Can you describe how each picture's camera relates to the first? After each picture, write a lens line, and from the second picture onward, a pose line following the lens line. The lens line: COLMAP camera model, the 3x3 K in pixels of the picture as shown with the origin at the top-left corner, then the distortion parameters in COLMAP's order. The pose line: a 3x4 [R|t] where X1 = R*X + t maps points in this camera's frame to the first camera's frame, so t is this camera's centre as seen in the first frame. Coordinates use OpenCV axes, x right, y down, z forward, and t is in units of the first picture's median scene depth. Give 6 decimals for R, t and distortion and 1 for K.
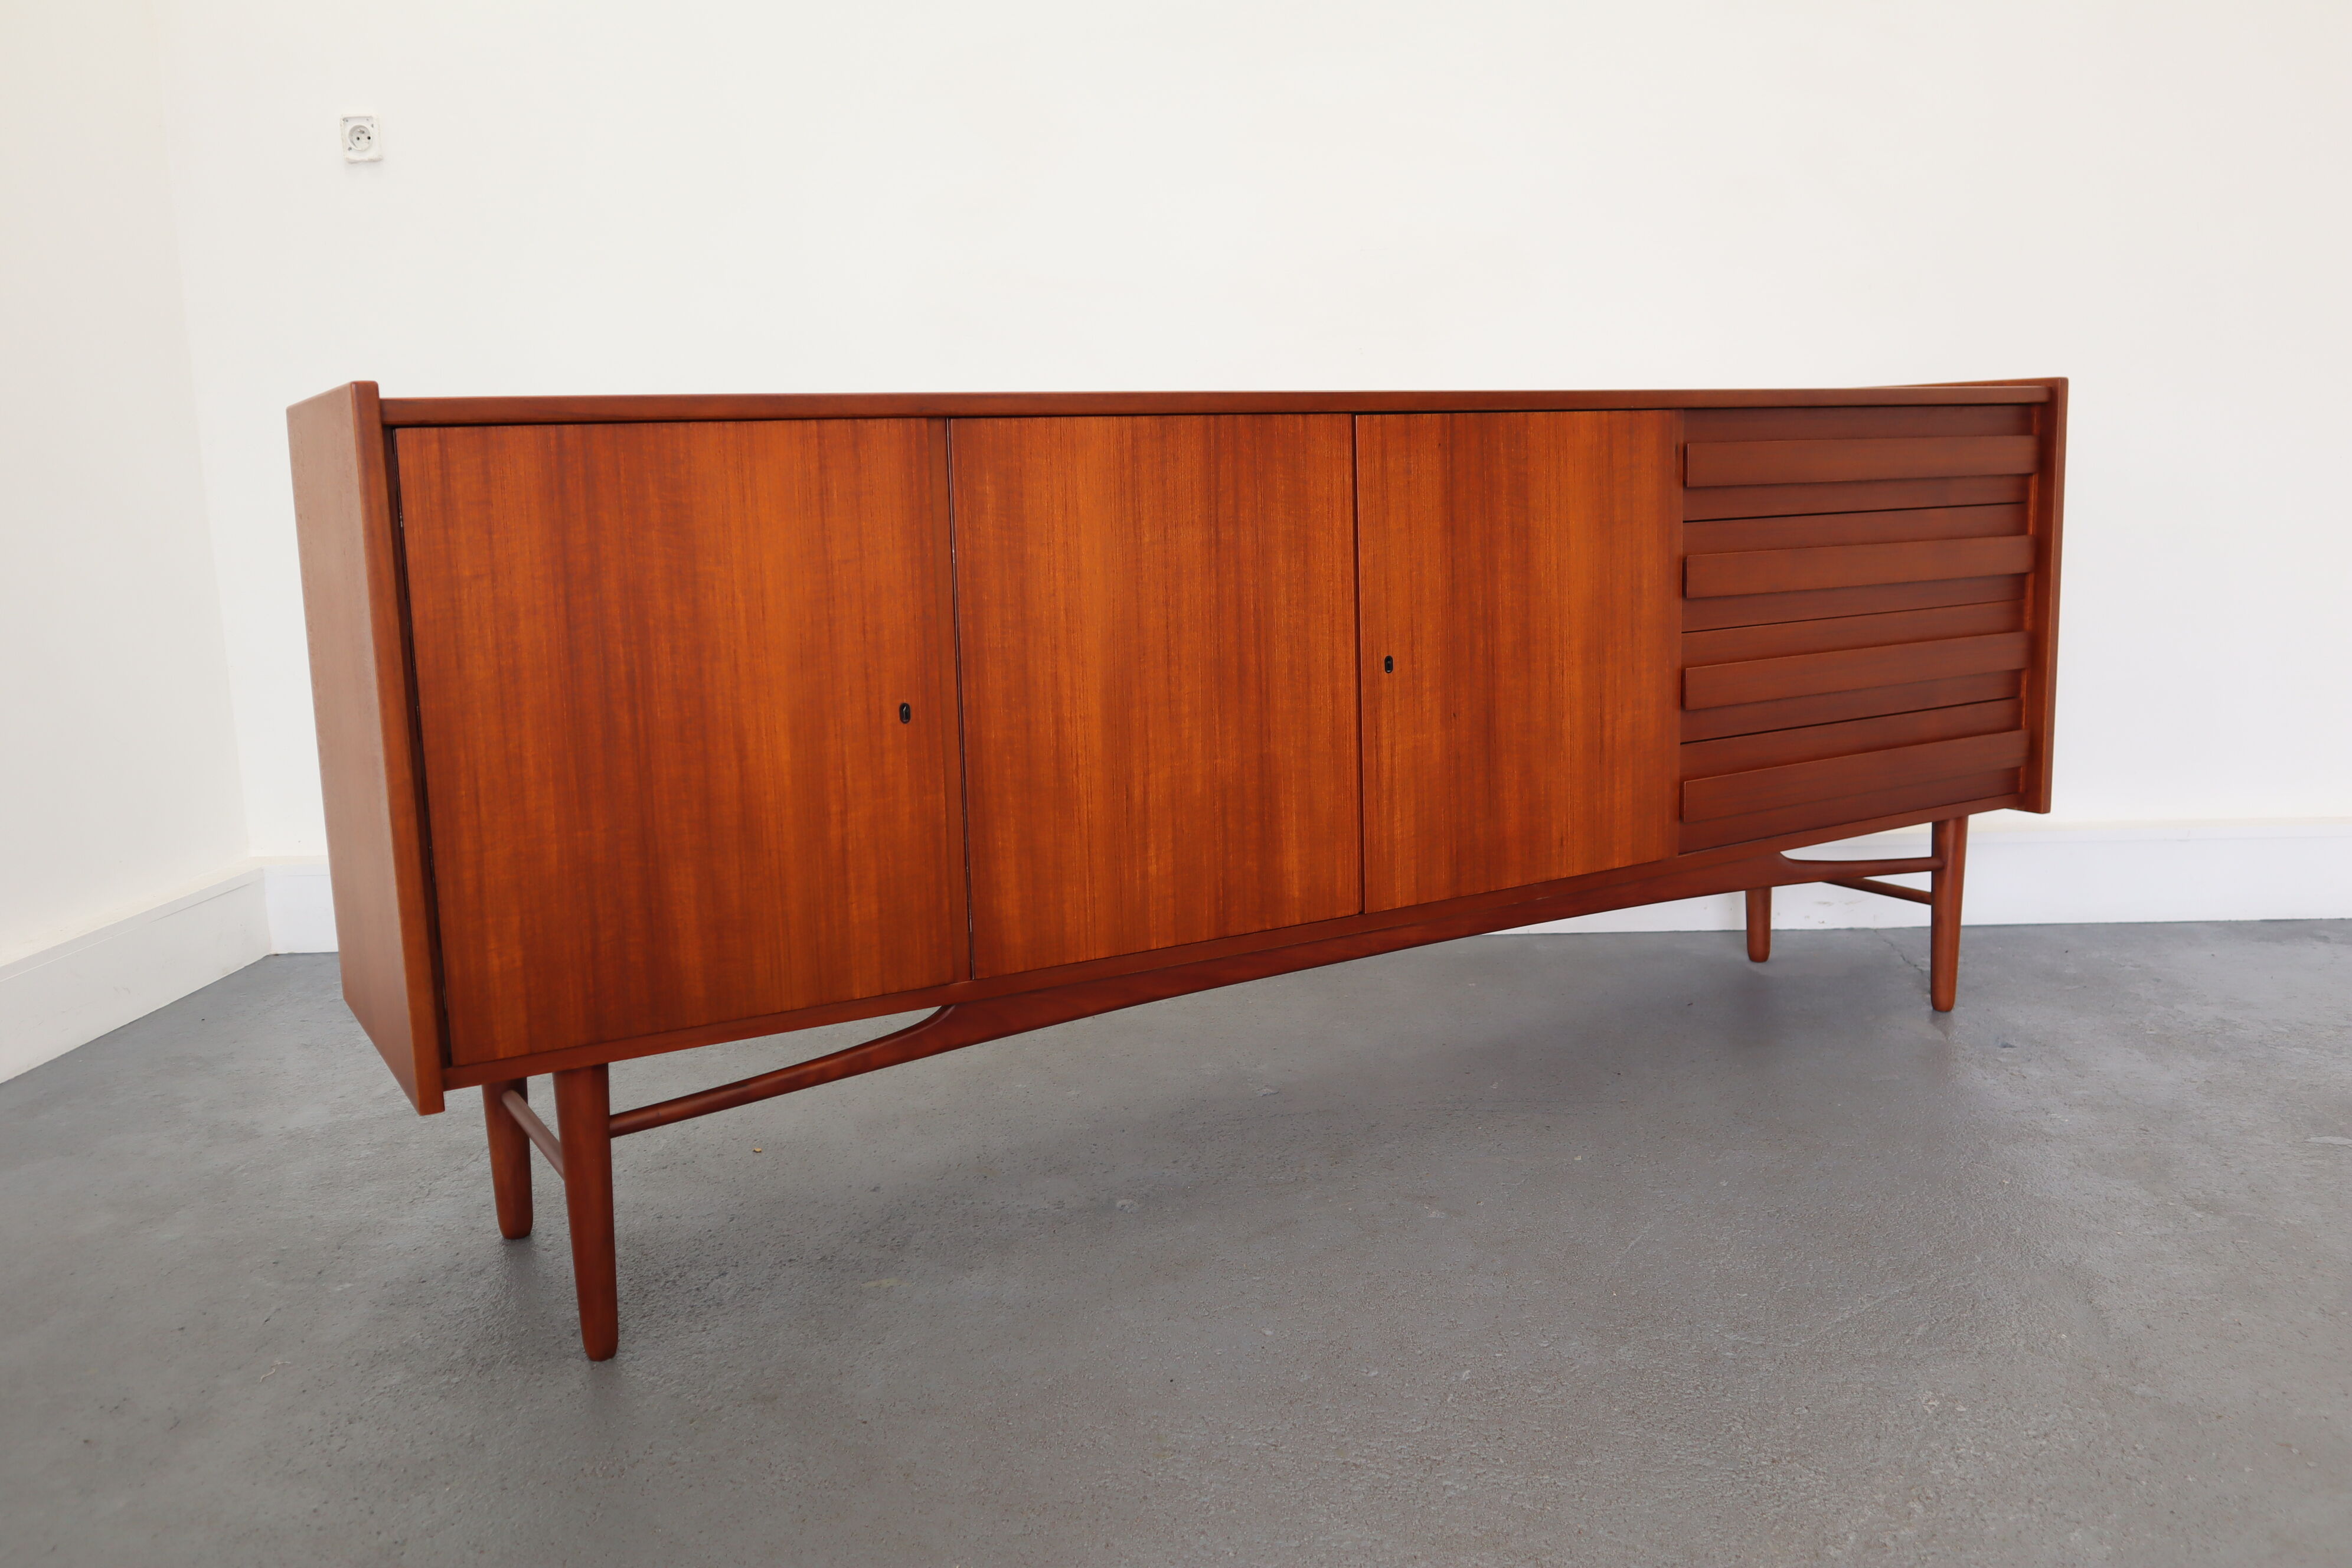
lens RADIAL K [[1962.4, 0, 1191.2], [0, 1962.4, 778.9], [0, 0, 1]] dist [-0.068039, 0.006648]
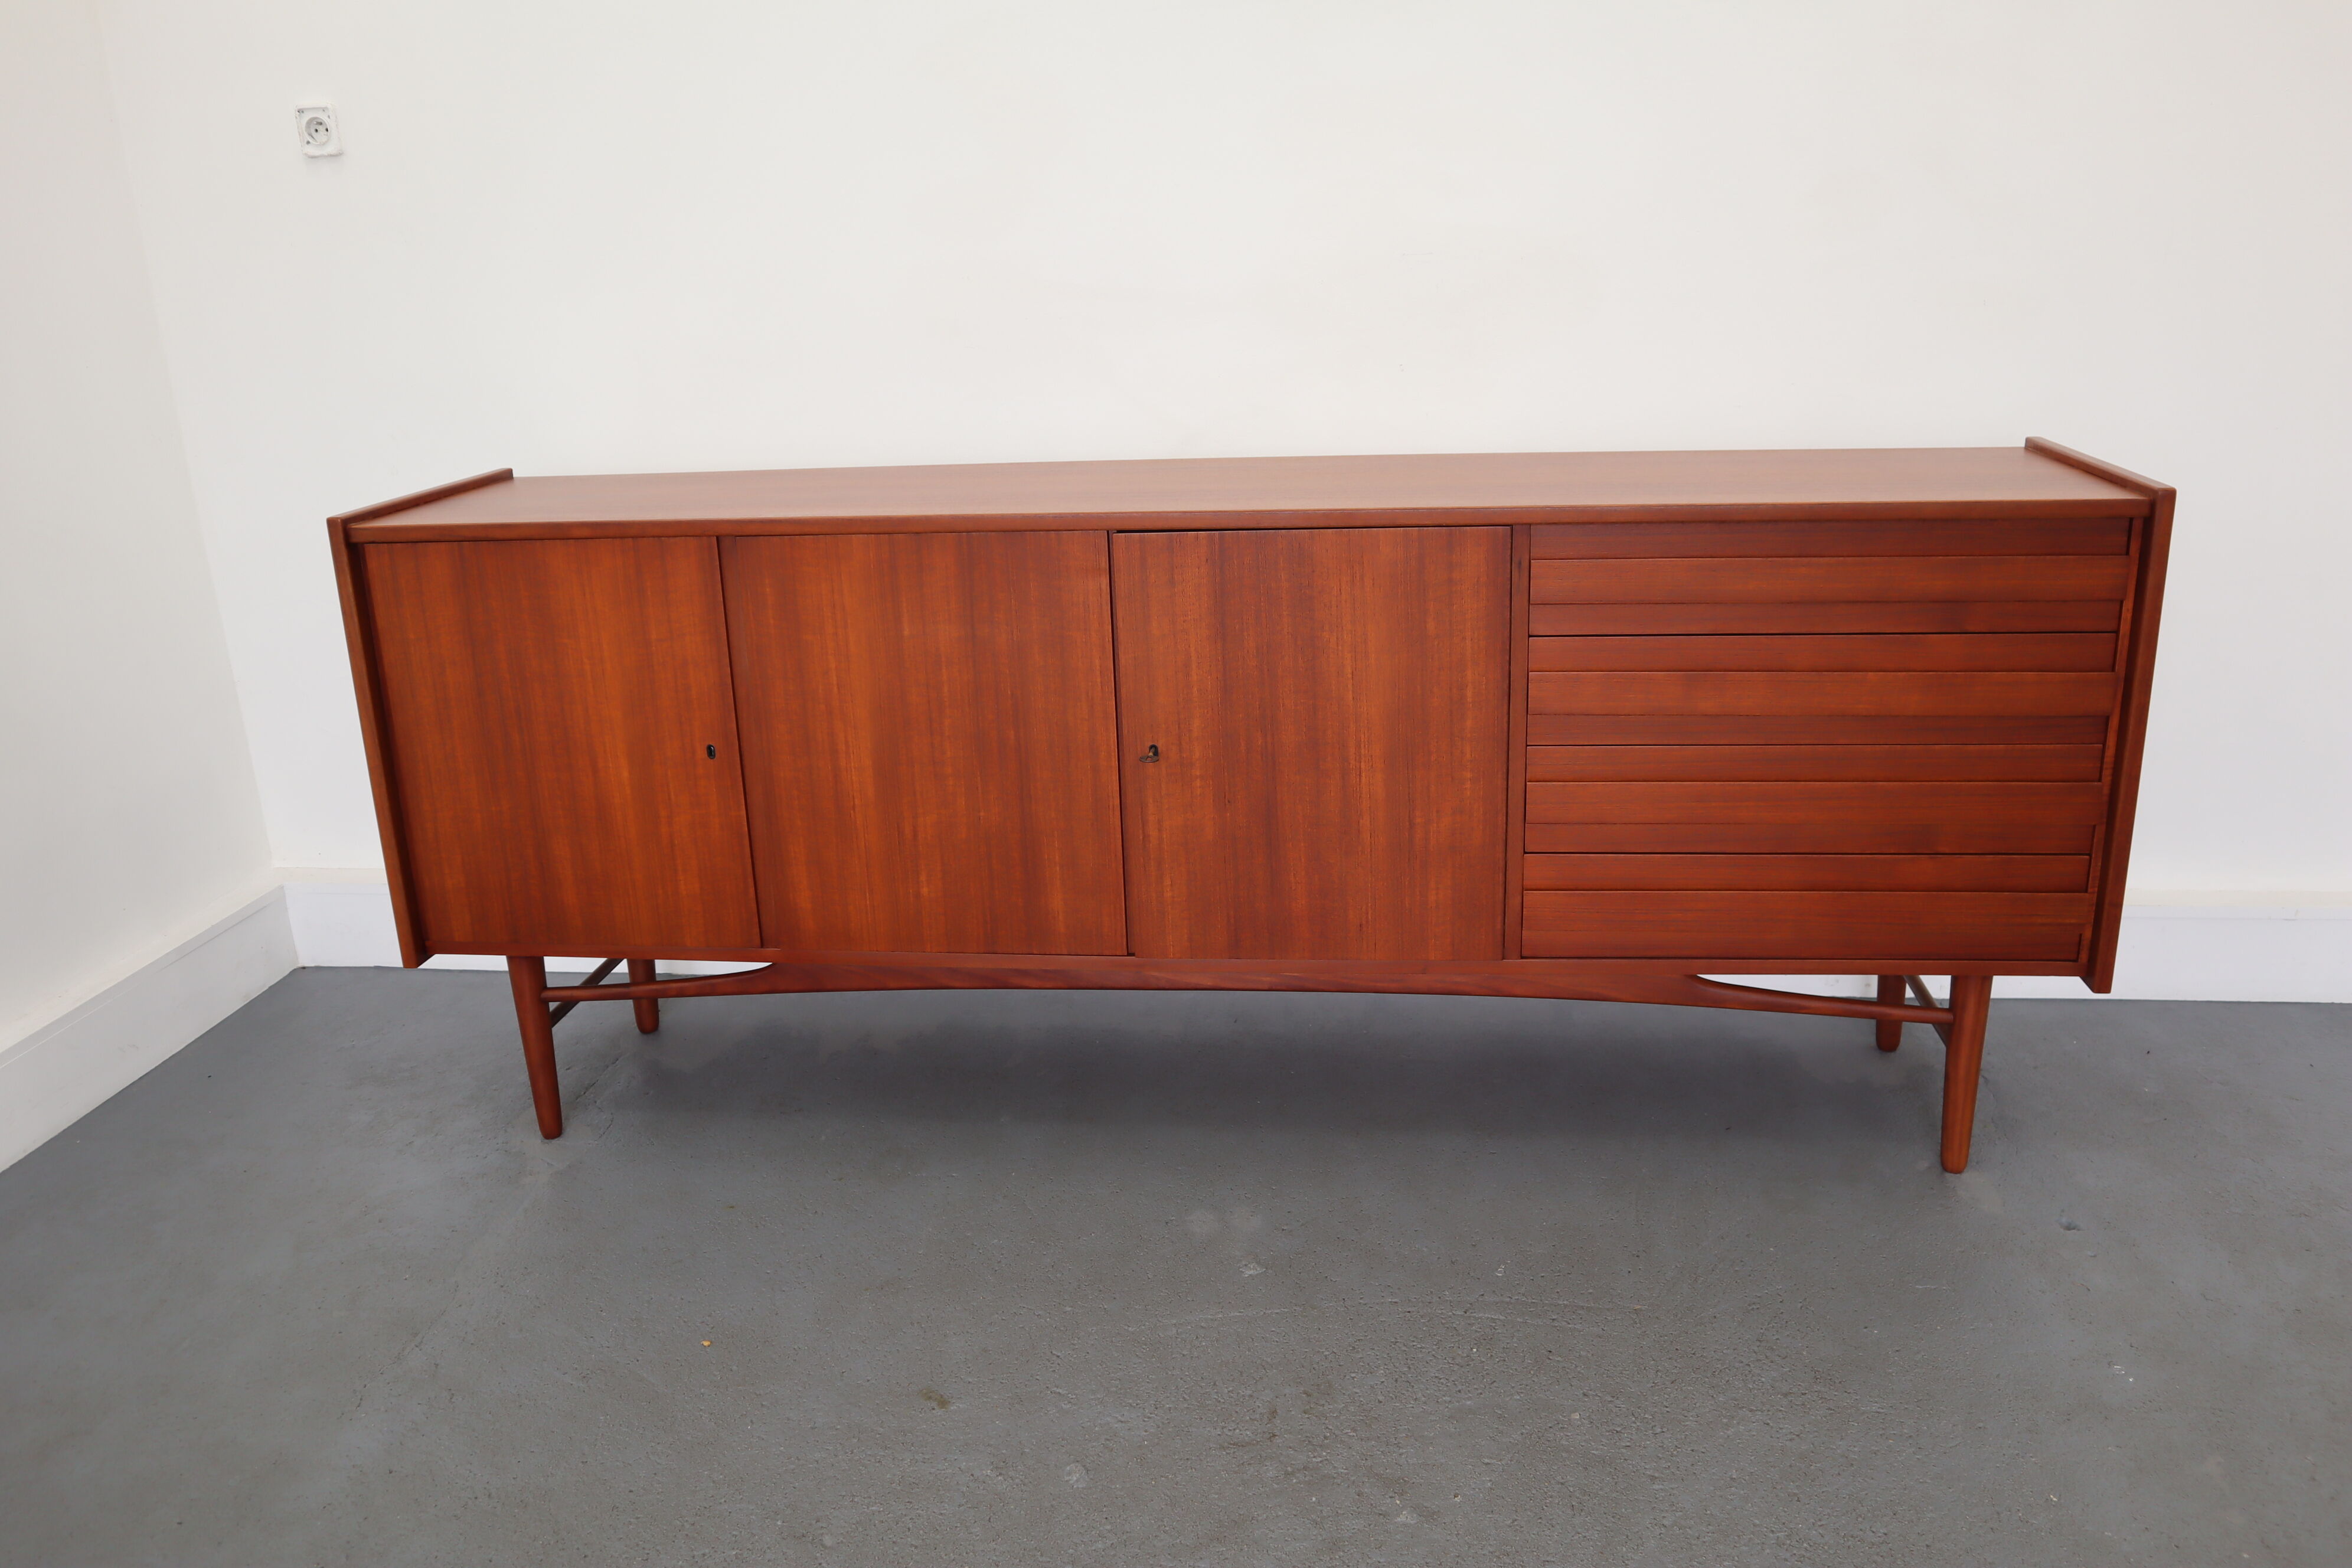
lens RADIAL K [[1801.8, 0, 1186.3], [0, 1801.8, 777.9], [0, 0, 1]] dist [-0.107868, 0.099421]
pose [[0.788310, 0.185095, -0.586777, 0.785392], [-0.086566, 0.977557, 0.192066, -0.263793], [0.609159, -0.100613, 0.786640, 0.218996]]
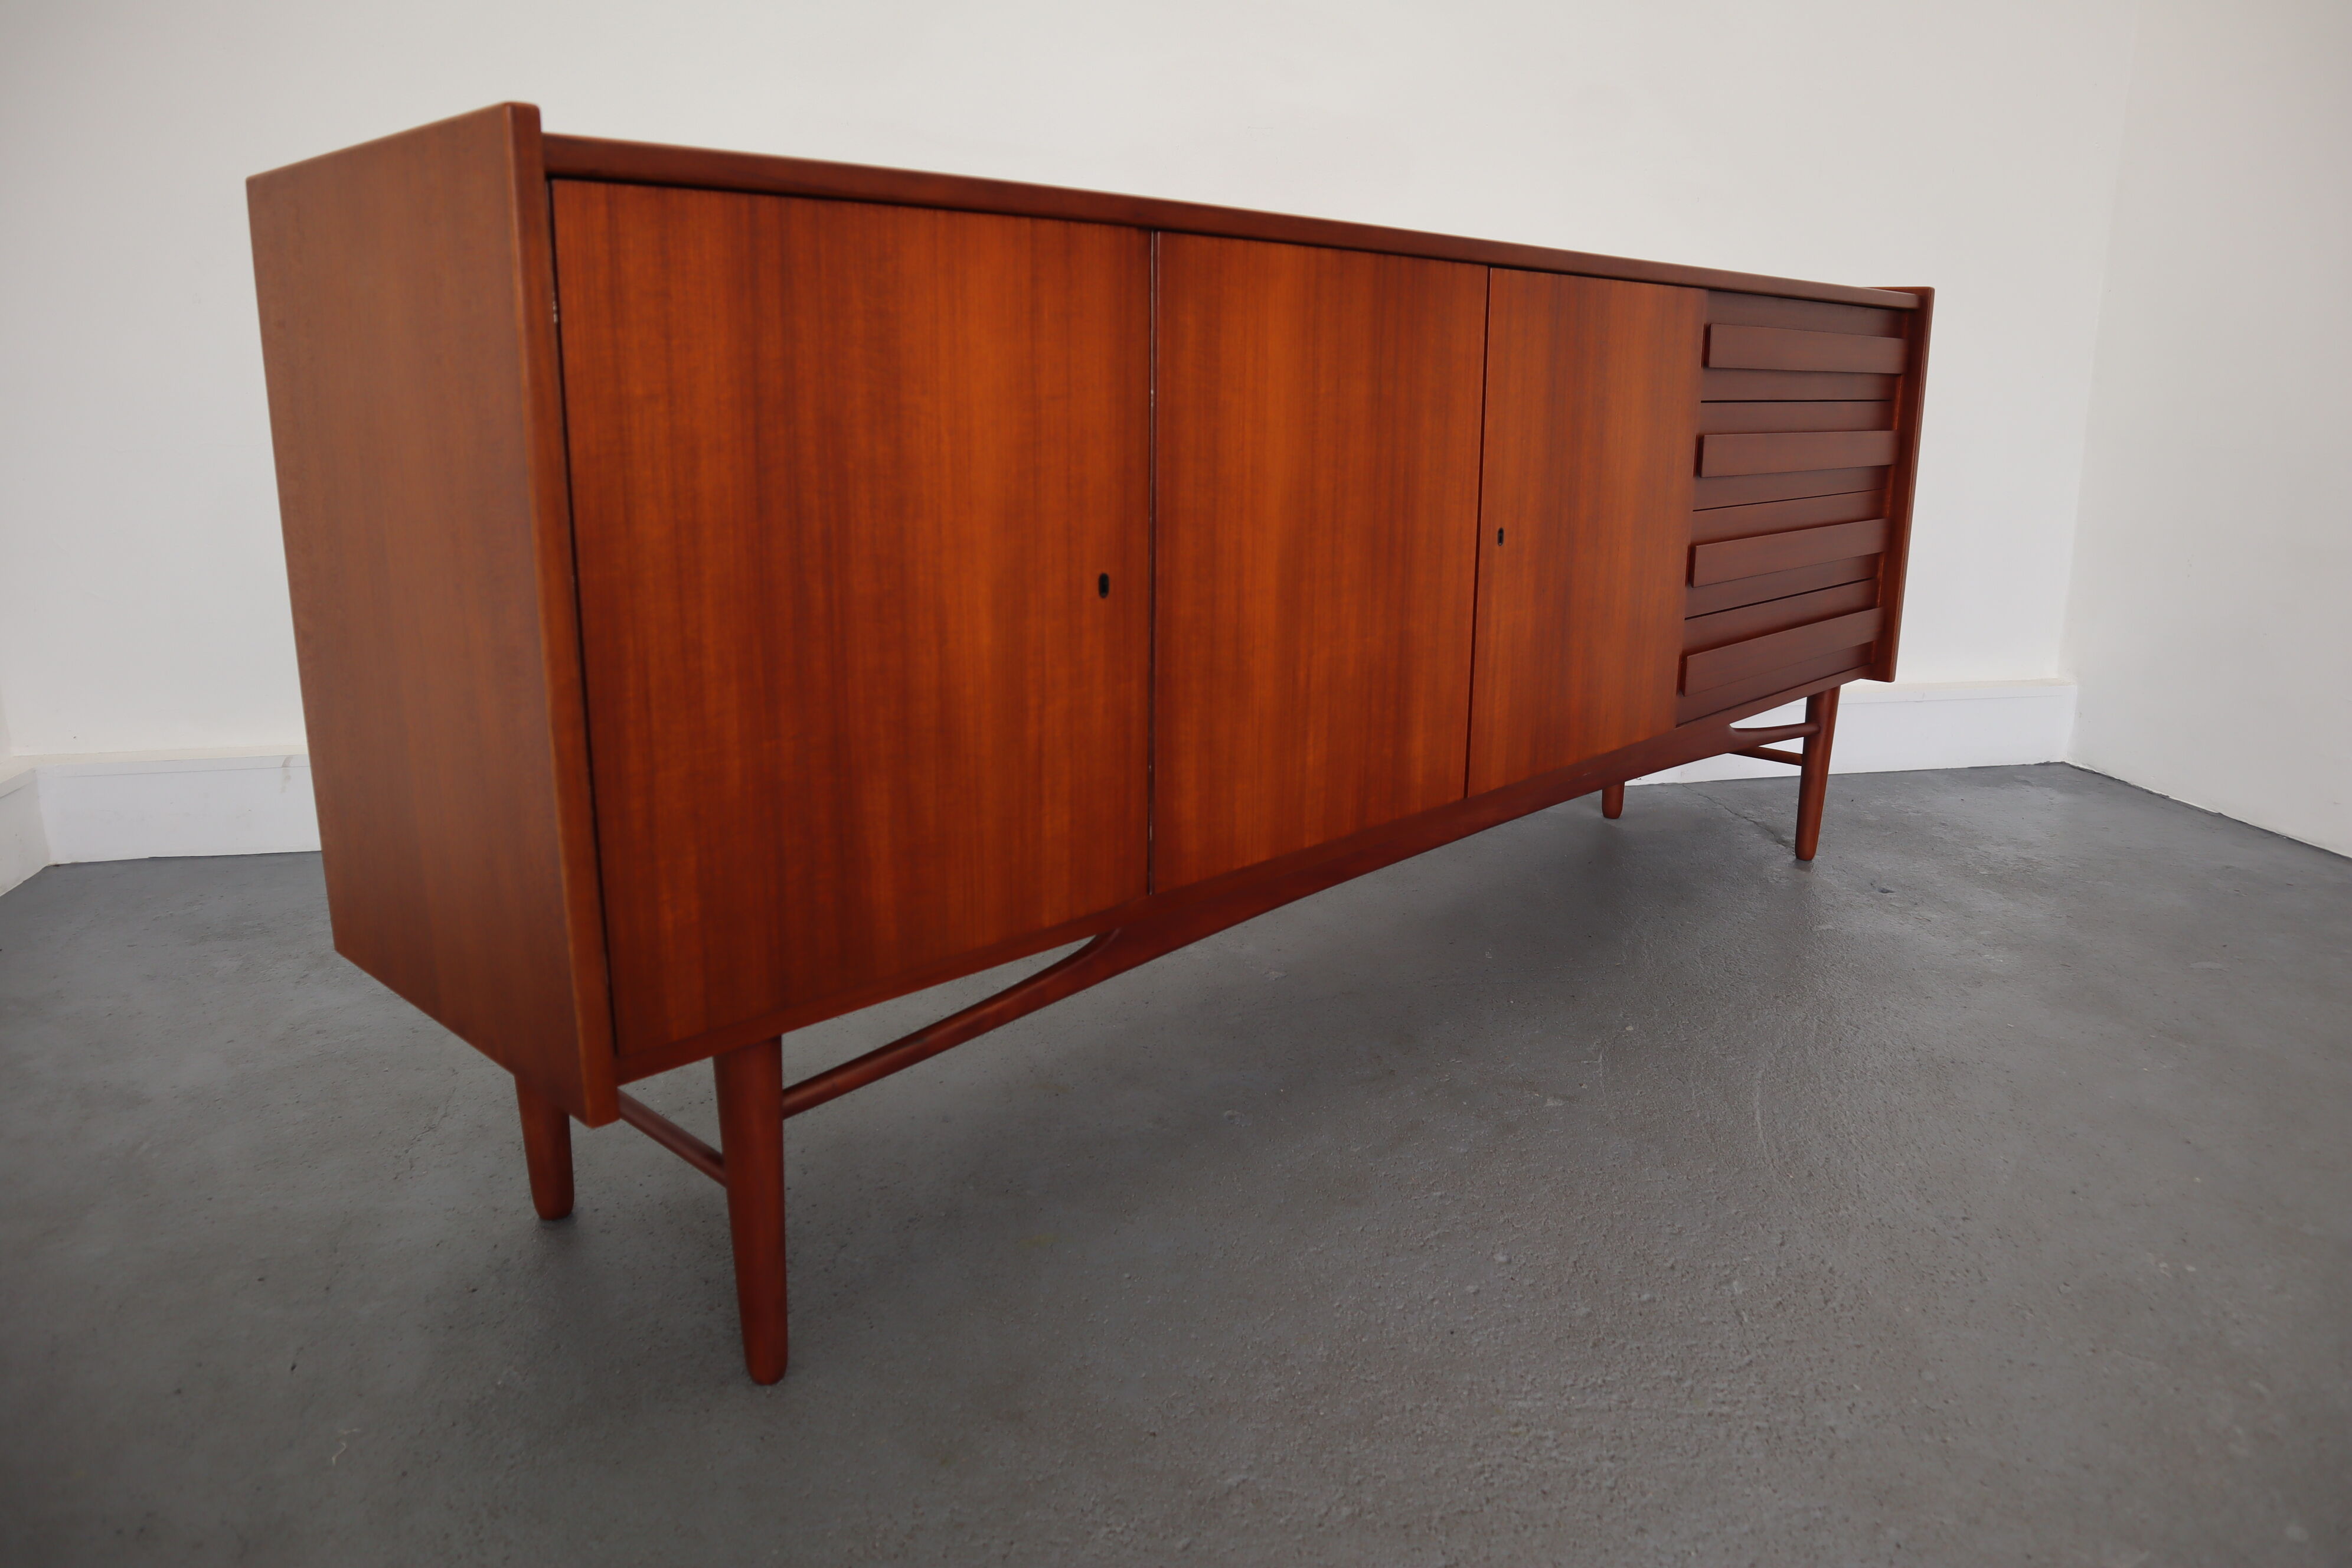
lens RADIAL K [[1630.6, 0, 1188.8], [0, 1630.6, 785.3], [0, 0, 1]] dist [-0.126896, 0.081729]
pose [[0.963677, -0.030437, 0.265329, -0.280390], [0.007573, 0.996199, 0.086772, -0.008164], [-0.266962, -0.081610, 0.960245, 0.300116]]
